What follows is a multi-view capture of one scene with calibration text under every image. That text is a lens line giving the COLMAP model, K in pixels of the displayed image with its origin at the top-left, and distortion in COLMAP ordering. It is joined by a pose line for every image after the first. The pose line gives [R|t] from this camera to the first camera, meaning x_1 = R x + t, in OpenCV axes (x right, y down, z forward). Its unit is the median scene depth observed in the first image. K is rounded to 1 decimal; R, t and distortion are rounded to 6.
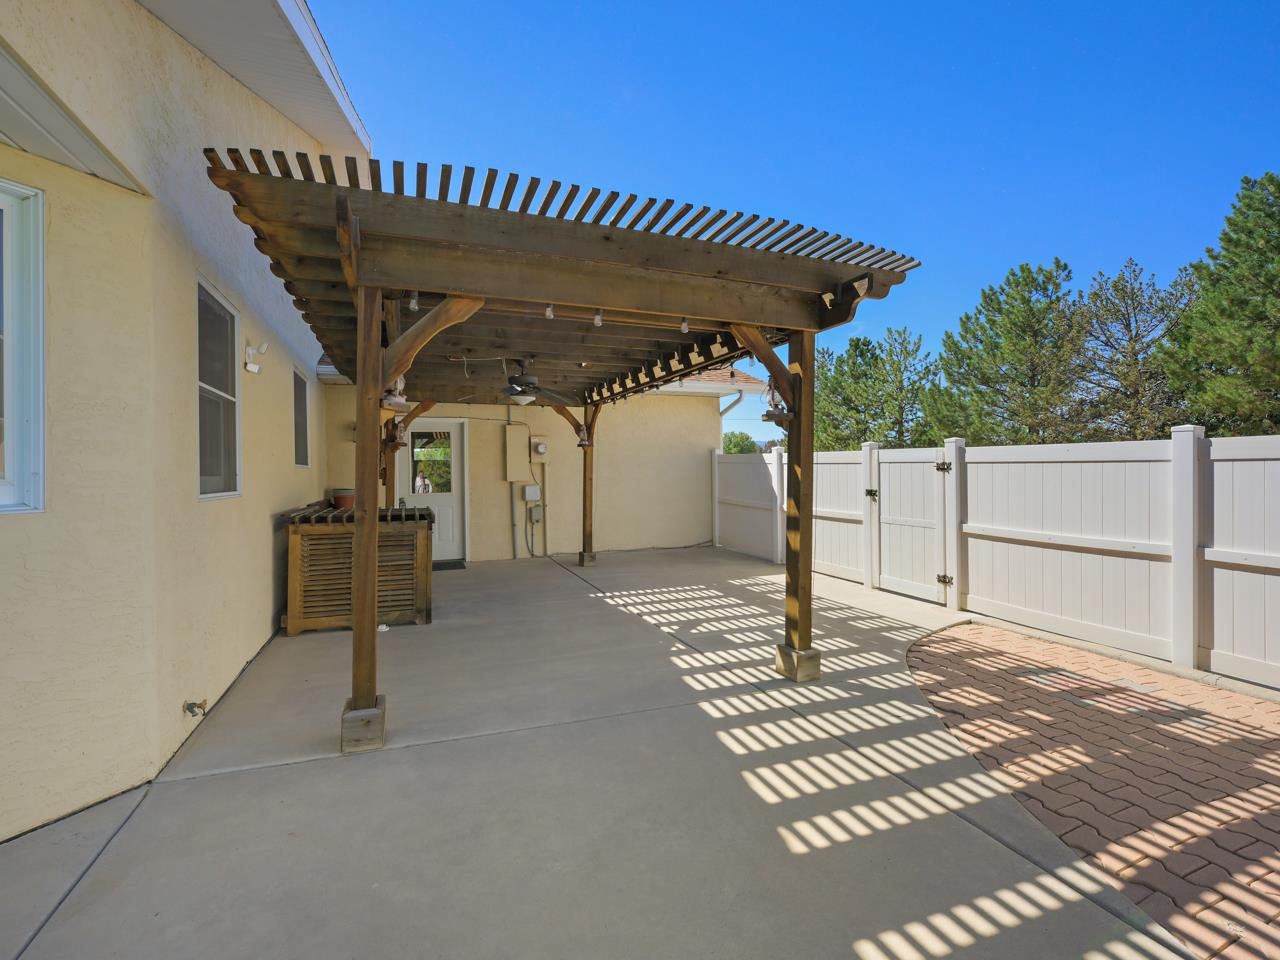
lens RADIAL K [[577.4, 0, 640.0], [0, 577.4, 480.0], [0, 0, 1]] dist [0.000057, 0.000019]
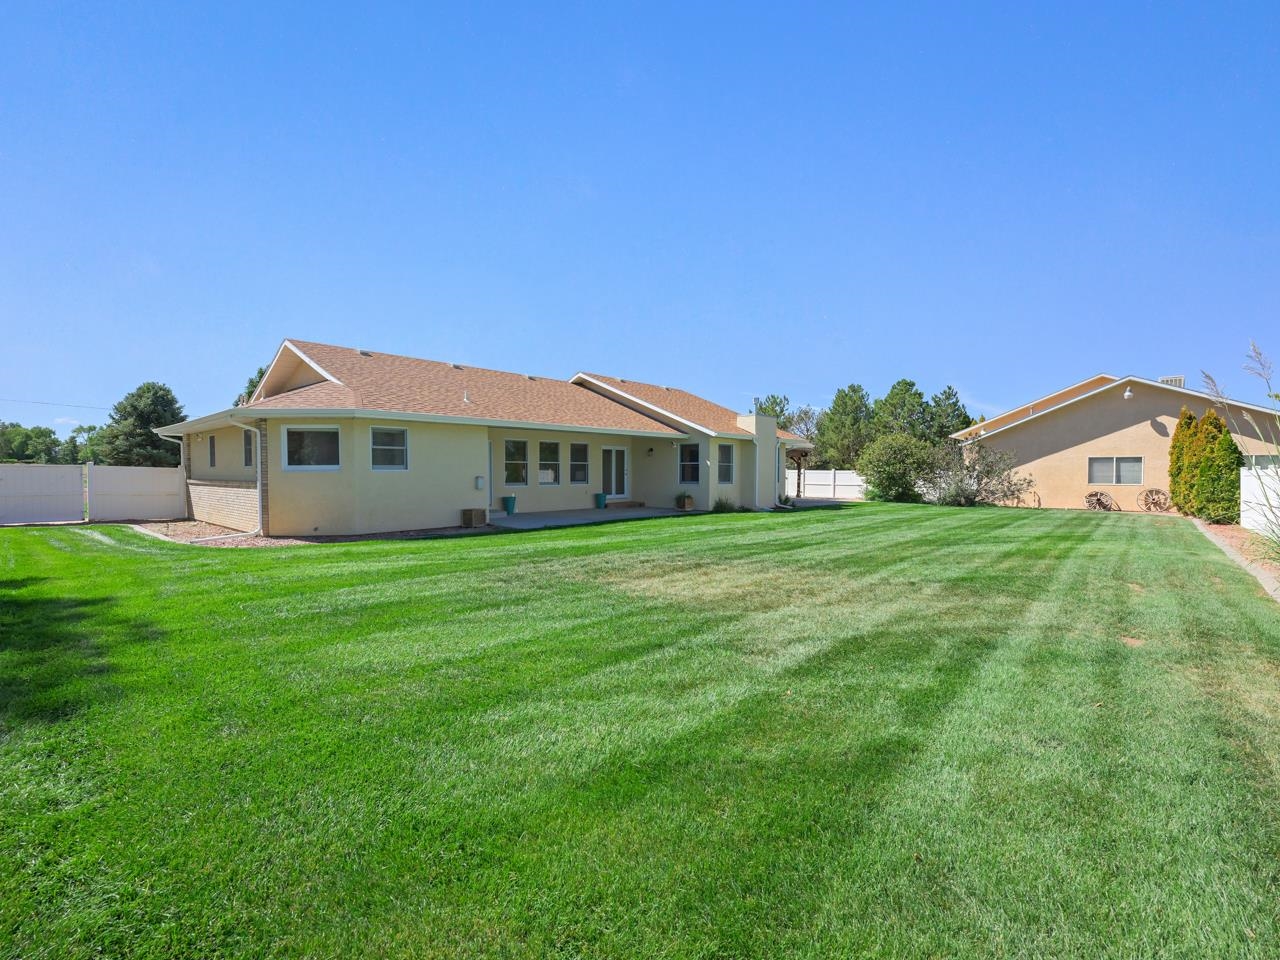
lens RADIAL K [[577.4, 0, 640.0], [0, 577.4, 480.0], [0, 0, 1]] dist [0.000057, 0.000019]
pose [[0.882657, 0.011606, 0.469875, -1.049038], [-0.007510, 0.999916, -0.010590, 0.033990], [-0.469958, 0.005818, 0.882670, -0.974539]]
